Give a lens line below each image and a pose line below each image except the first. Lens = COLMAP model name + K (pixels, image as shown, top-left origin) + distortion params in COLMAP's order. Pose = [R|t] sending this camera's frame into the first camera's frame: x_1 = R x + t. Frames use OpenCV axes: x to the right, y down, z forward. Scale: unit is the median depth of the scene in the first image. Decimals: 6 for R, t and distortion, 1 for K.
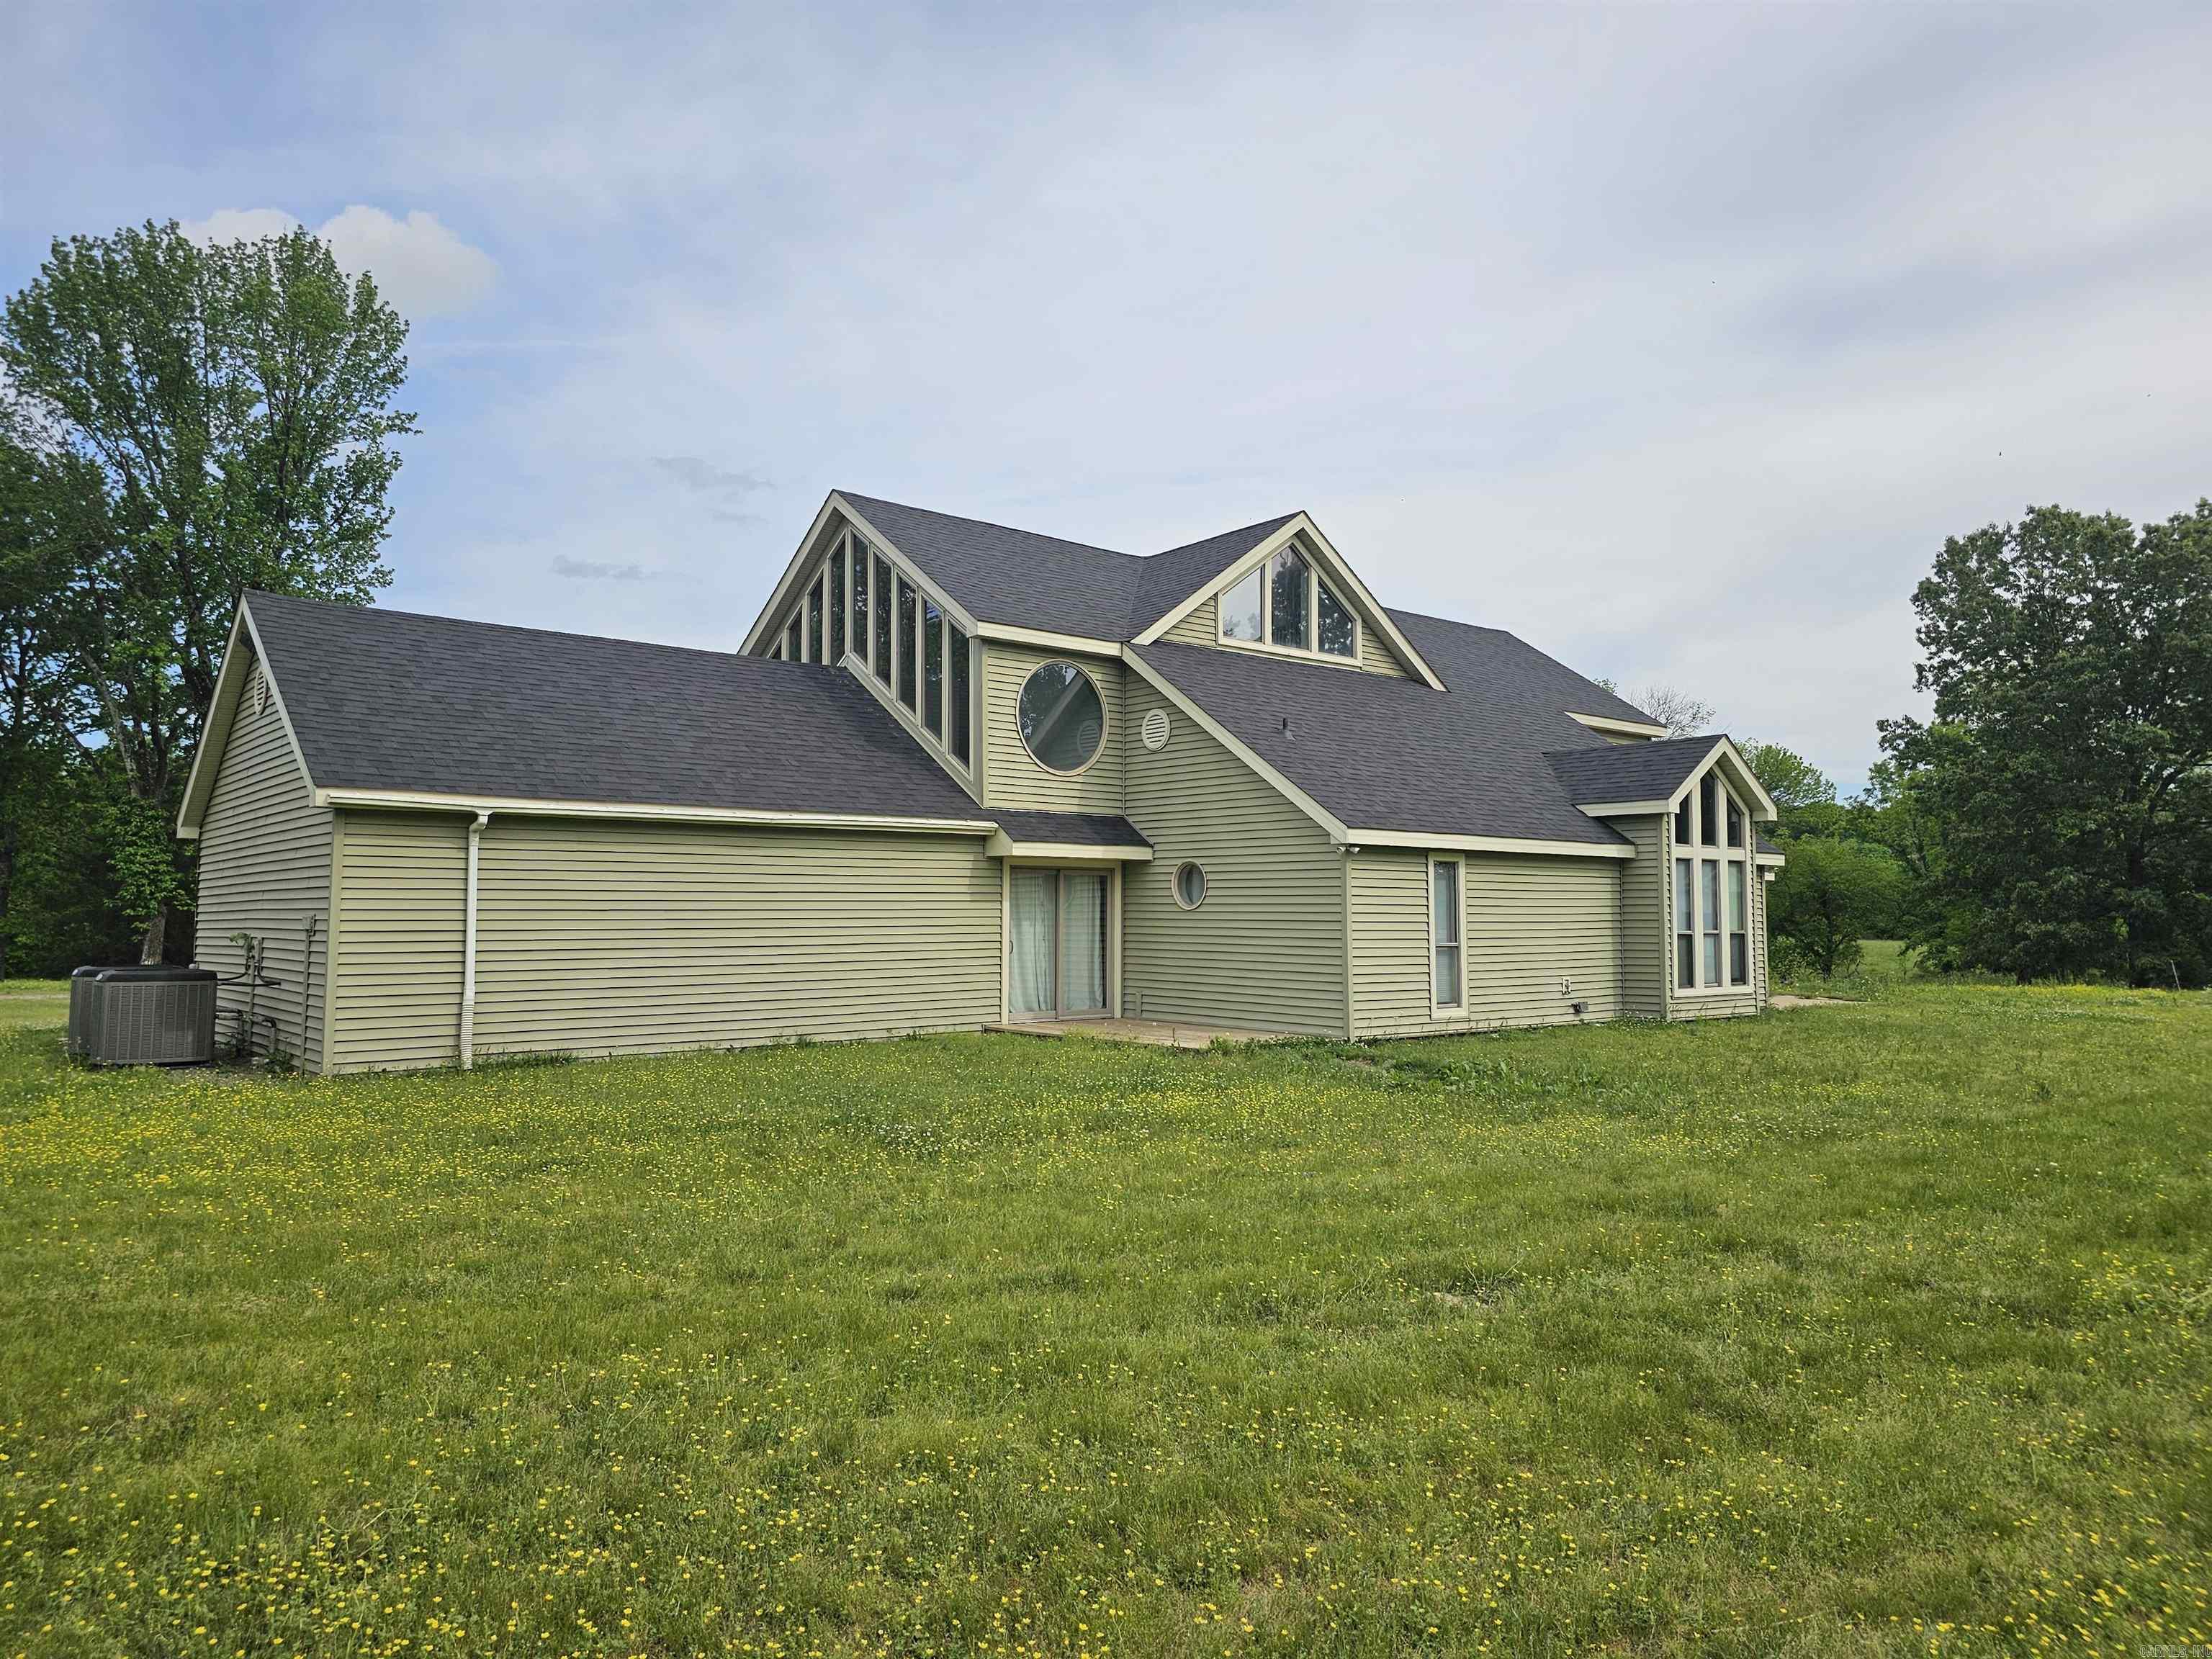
lens RADIAL K [[1483.4, 0, 1108.1], [0, 1483.4, 822.0], [0, 0, 1]] dist [0.034458, -0.017973]
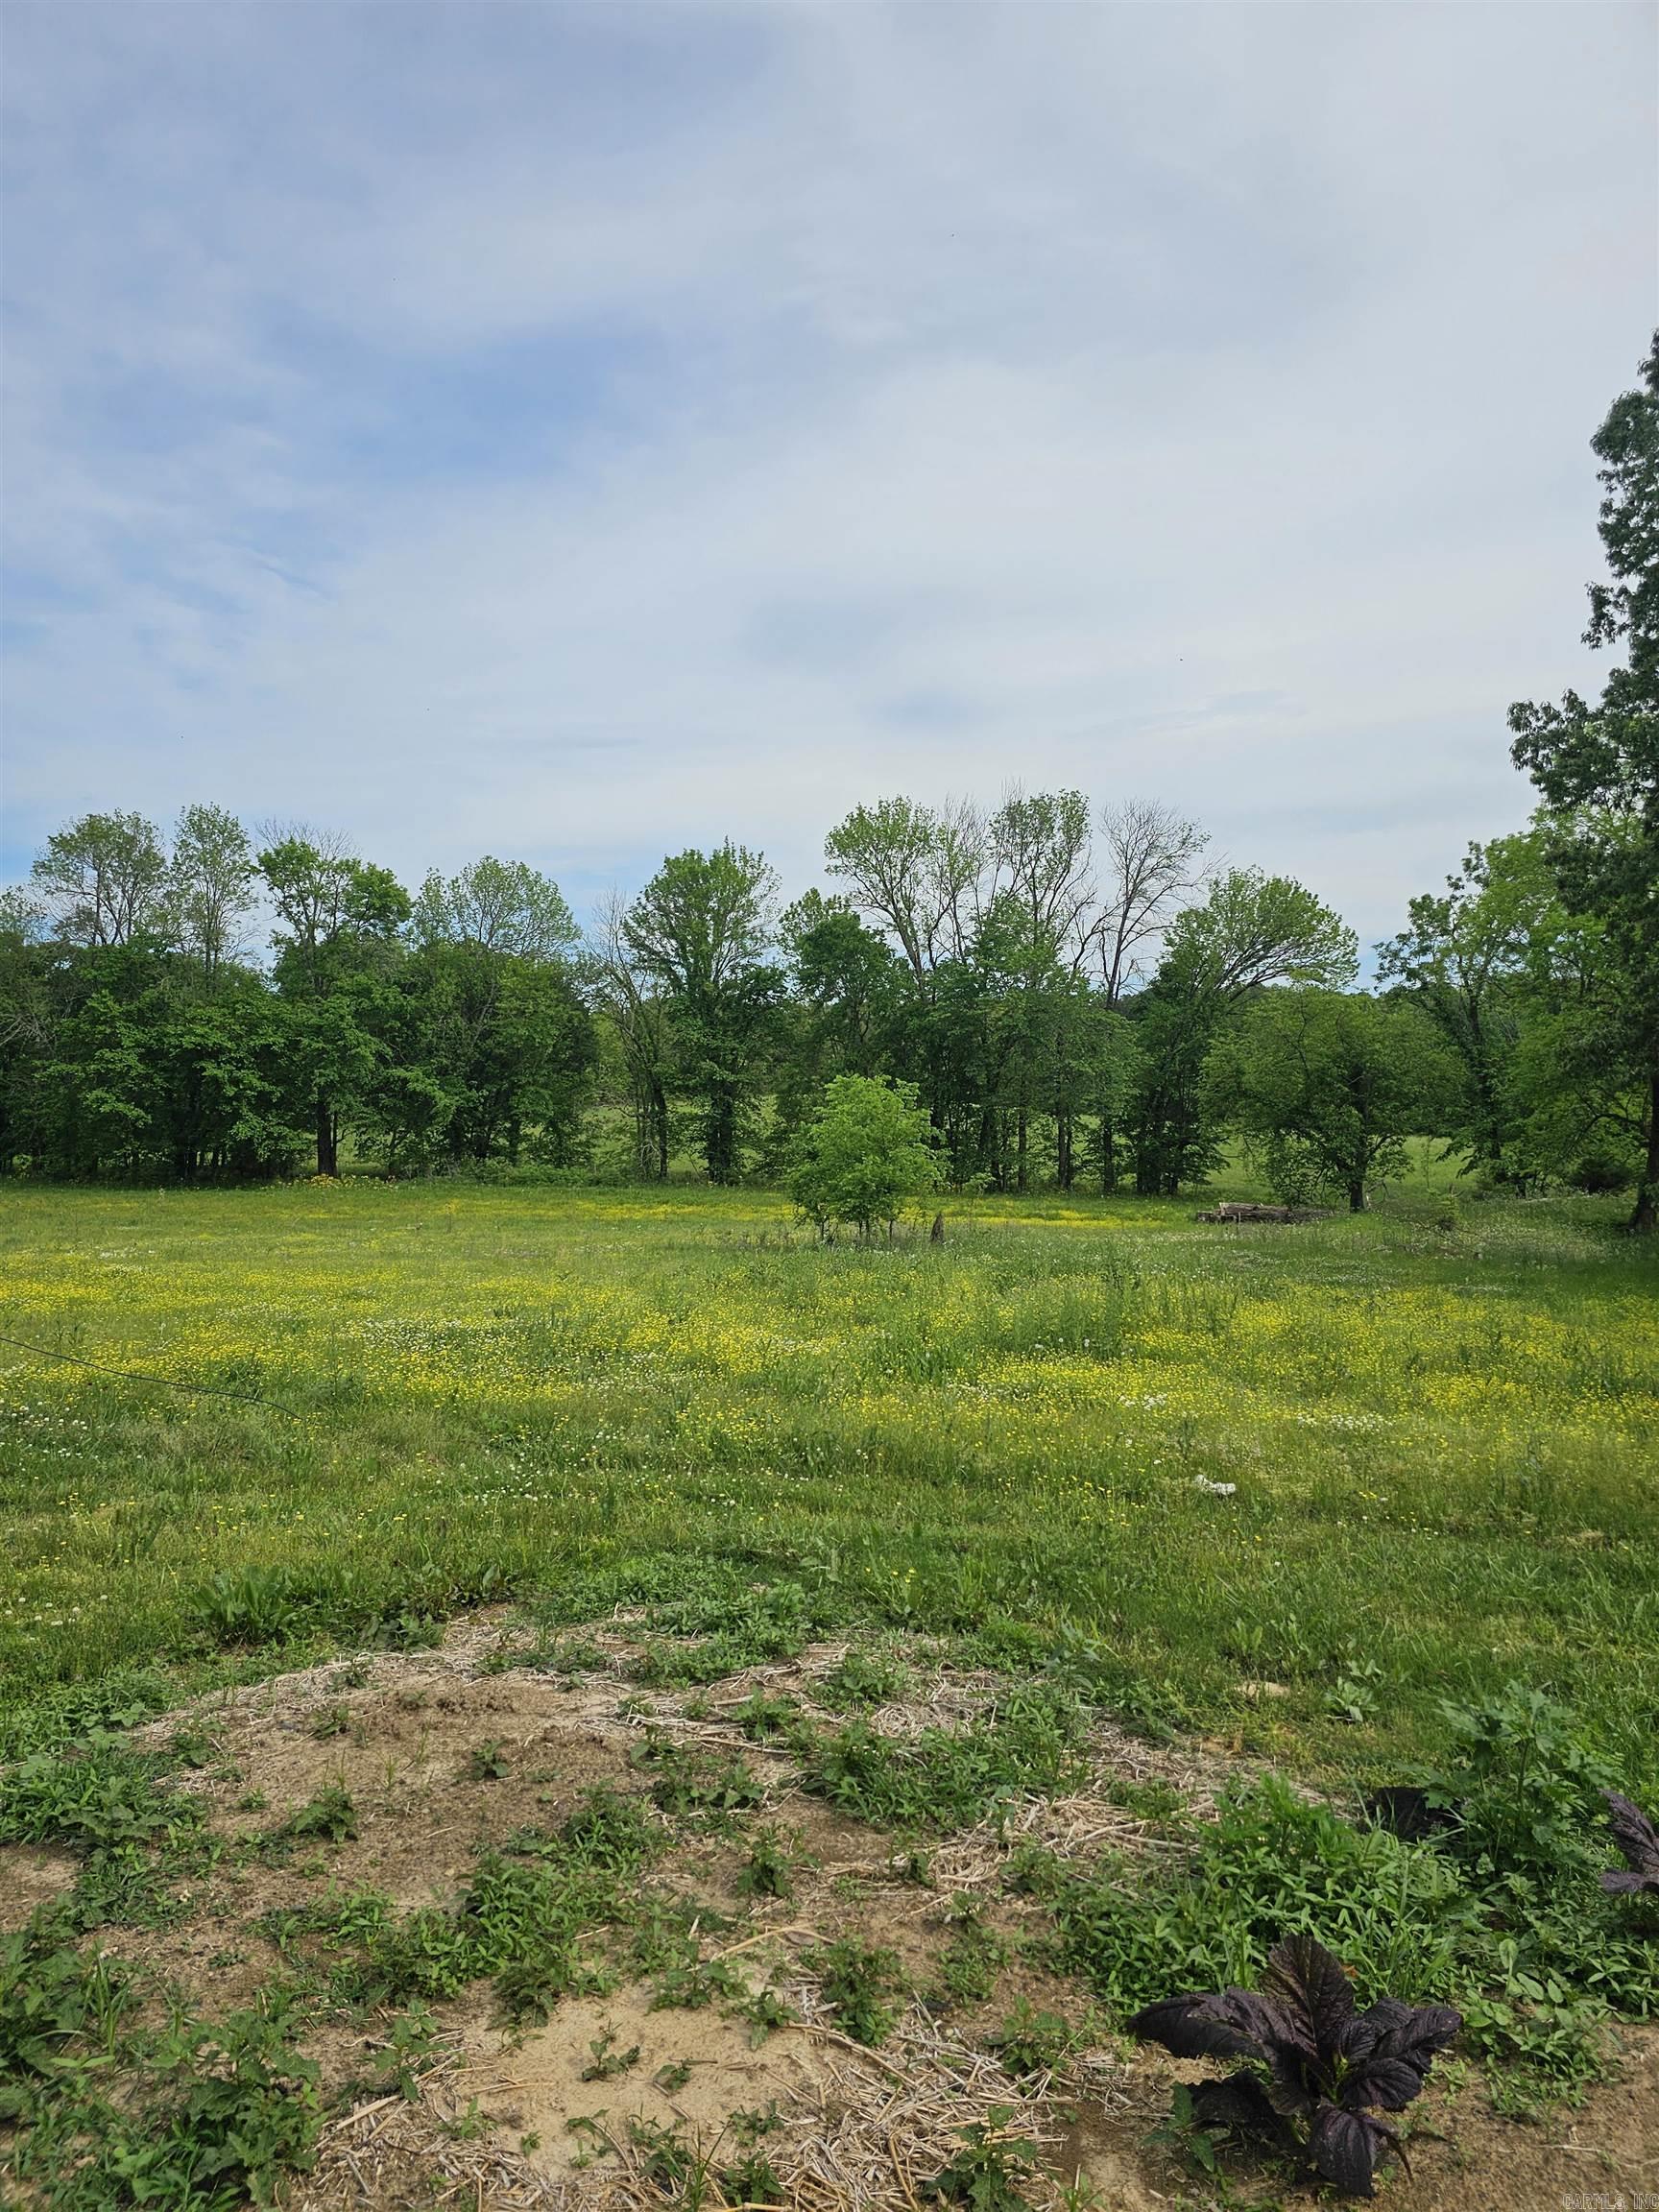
lens RADIAL K [[1483.4, 0, 827.5], [0, 1483.4, 1107.0], [0, 0, 1]] dist [0.034458, -0.017973]
pose [[0.991084, 0.008932, 0.132938, 0.171314], [-0.017721, 0.997723, 0.065081, 0.026177], [-0.132054, -0.066857, 0.988985, 0.401057]]
